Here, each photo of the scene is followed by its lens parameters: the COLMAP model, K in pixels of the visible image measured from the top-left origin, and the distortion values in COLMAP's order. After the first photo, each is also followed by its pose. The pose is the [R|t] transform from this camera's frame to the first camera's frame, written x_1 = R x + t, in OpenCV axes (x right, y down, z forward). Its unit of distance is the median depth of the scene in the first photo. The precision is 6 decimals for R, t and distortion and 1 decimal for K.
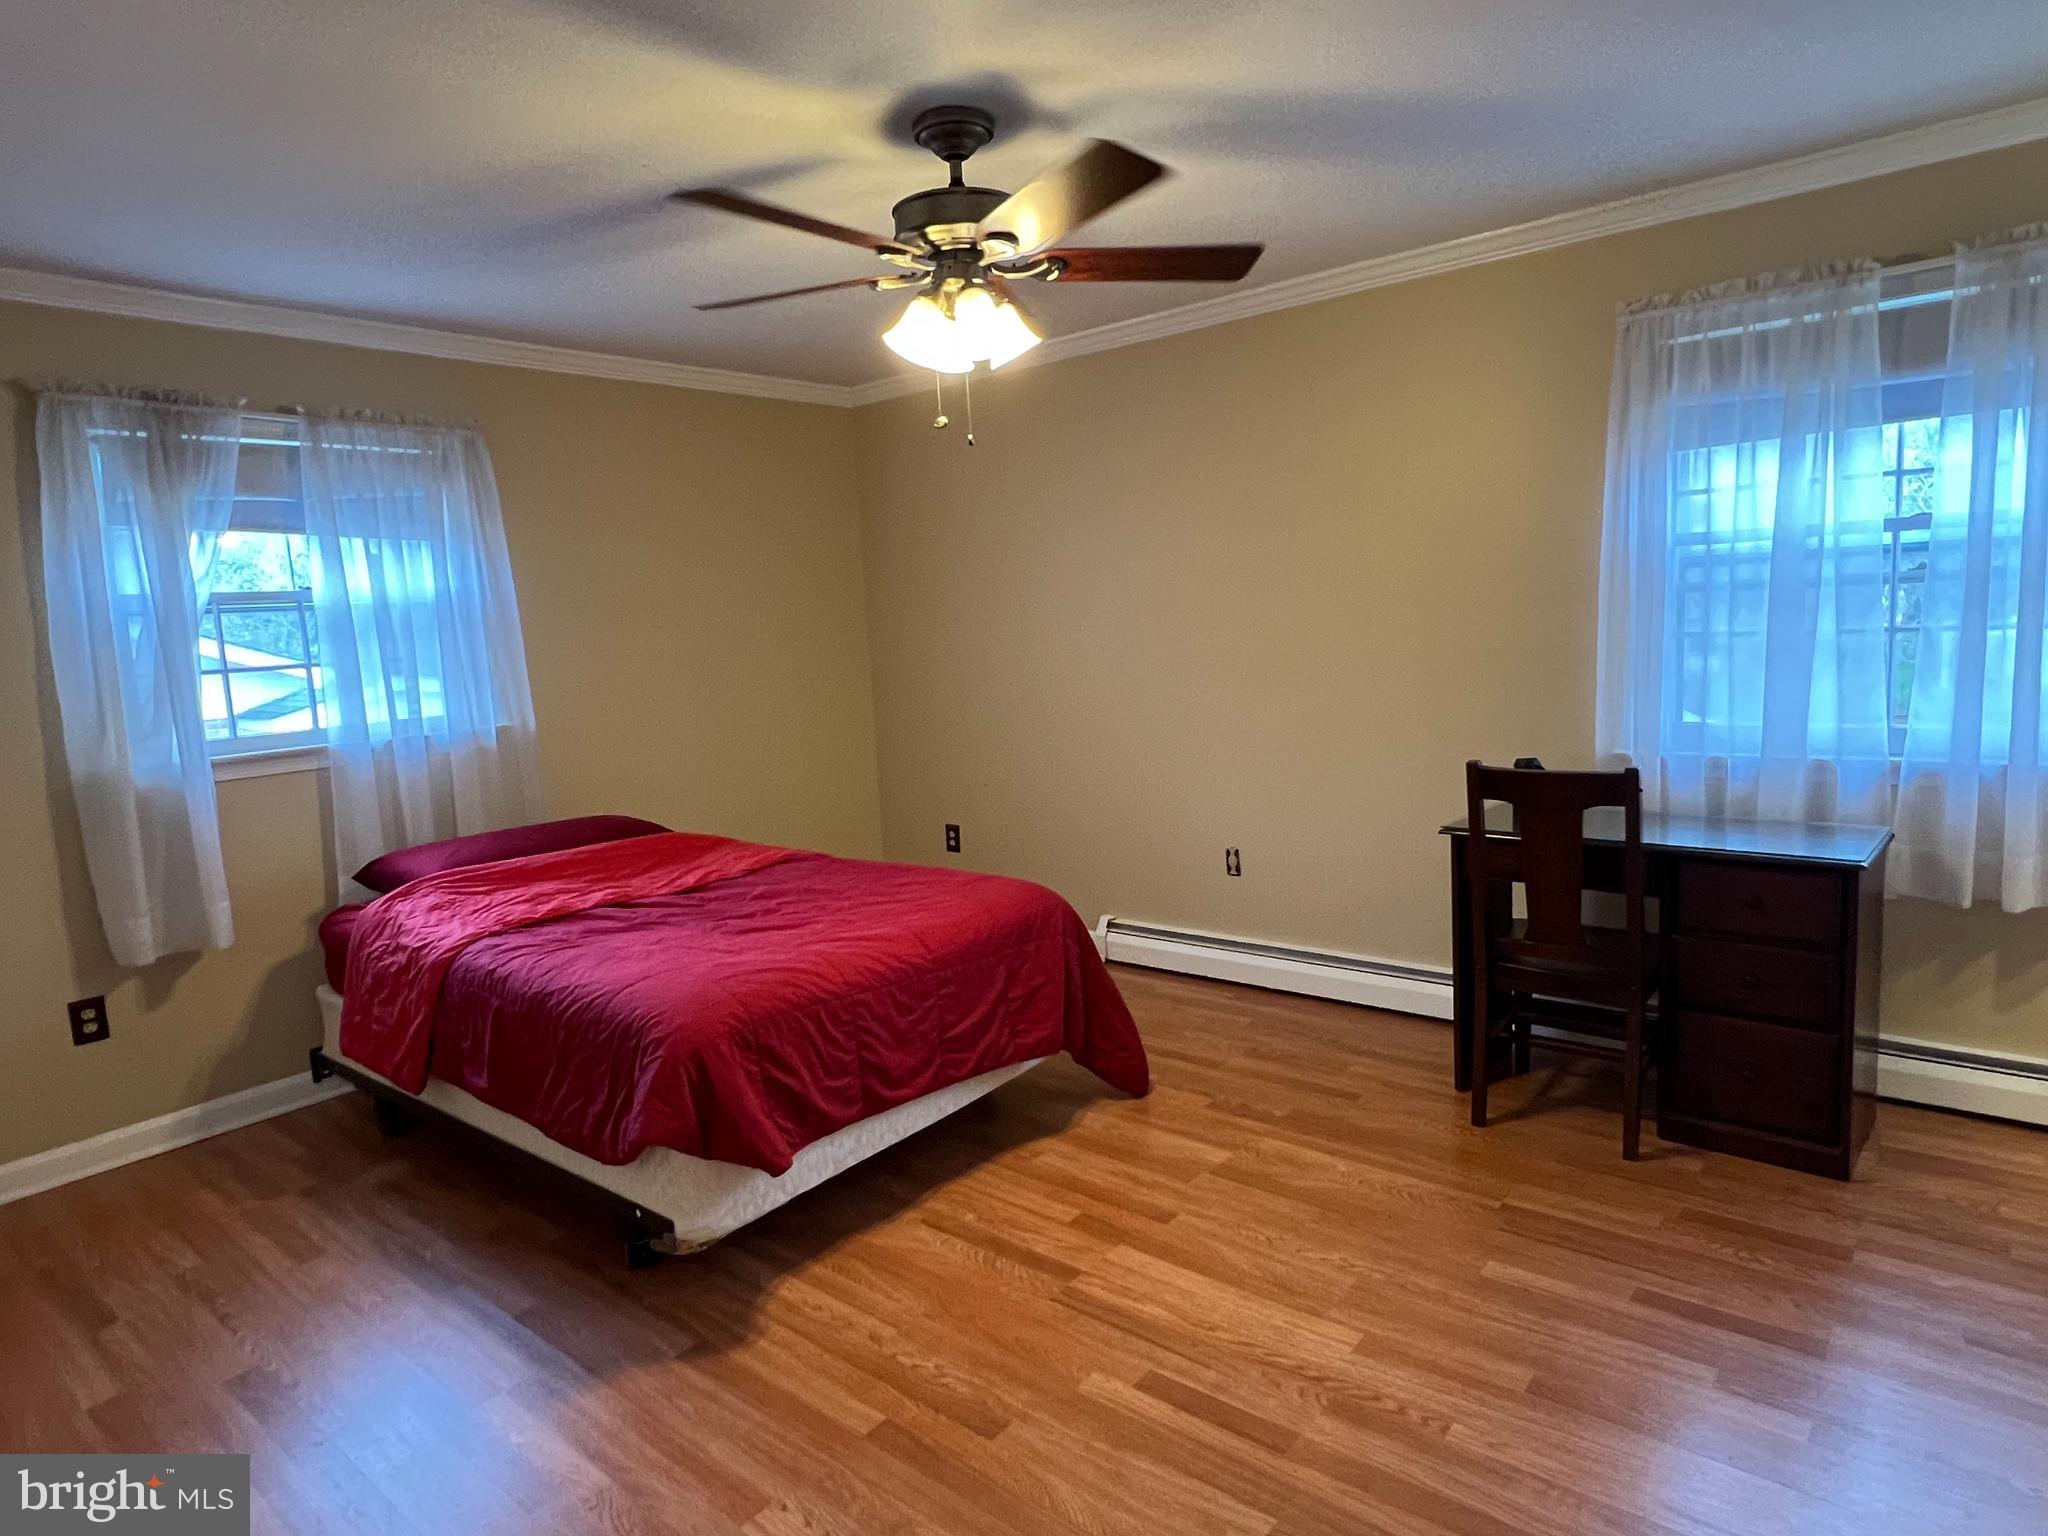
lens RADIAL K [[1193.4, 0, 1014.3], [0, 1193.4, 772.2], [0, 0, 1]] dist [-0.000446, -0.002360]
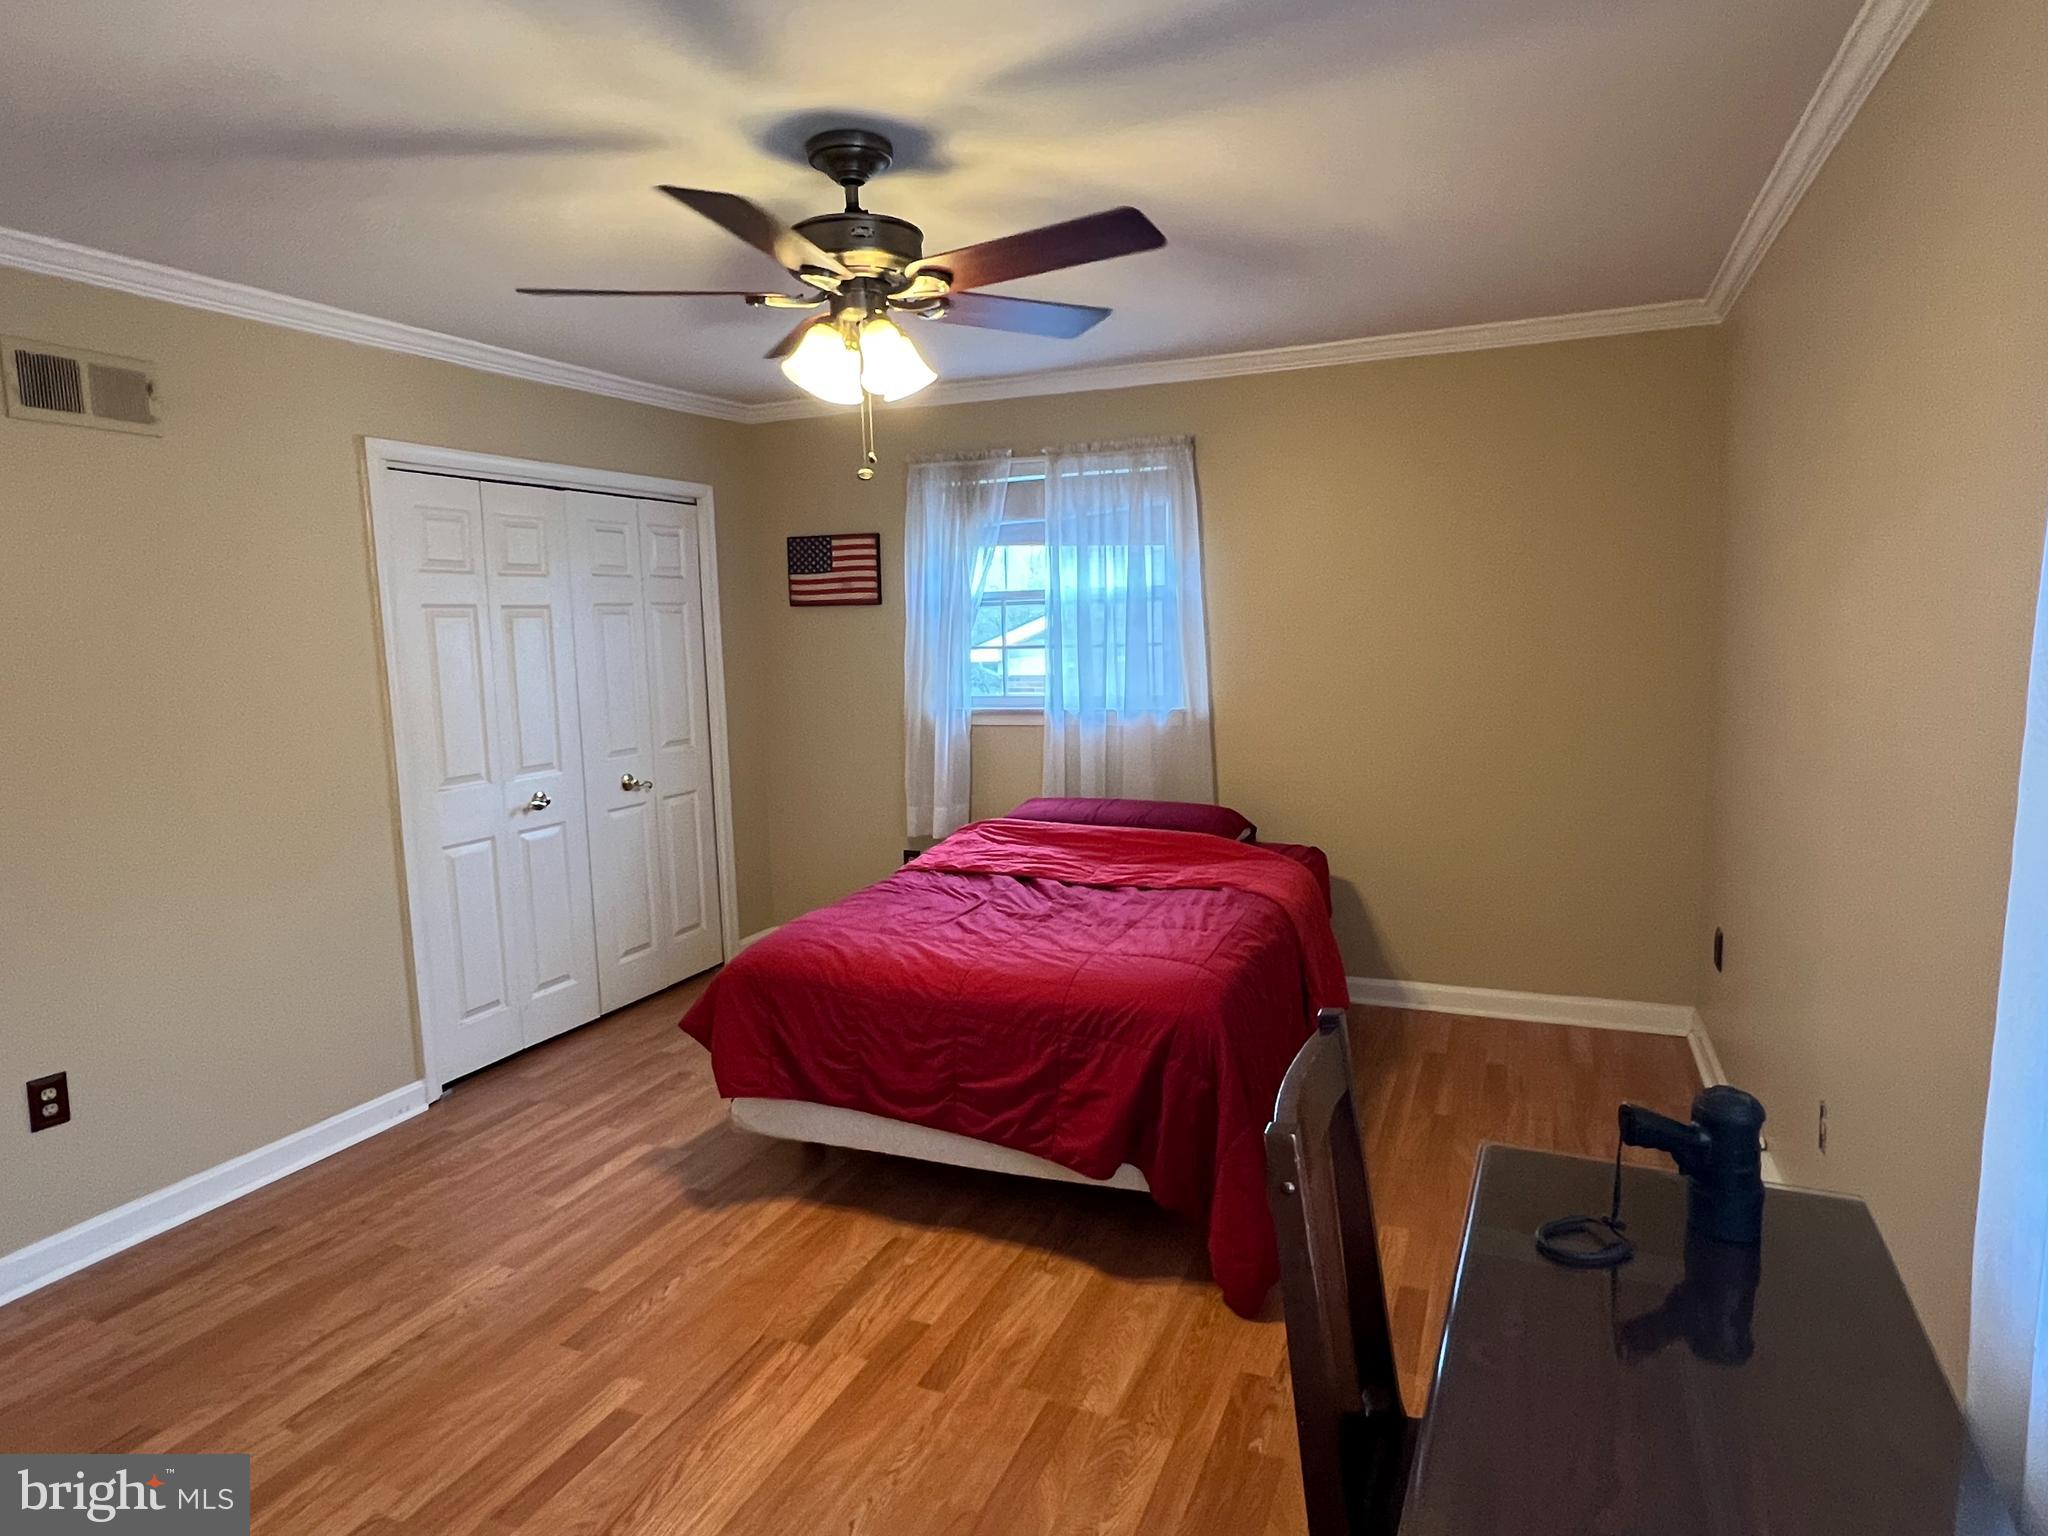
lens RADIAL K [[1193.4, 0, 1019.7], [0, 1193.4, 768.0], [0, 0, 1]] dist [-0.000446, -0.002360]
pose [[0.290578, 0.164853, -0.942544, 0.830267], [-0.116175, 0.983838, 0.136259, -0.168527], [0.949773, 0.069906, 0.305033, 0.738597]]
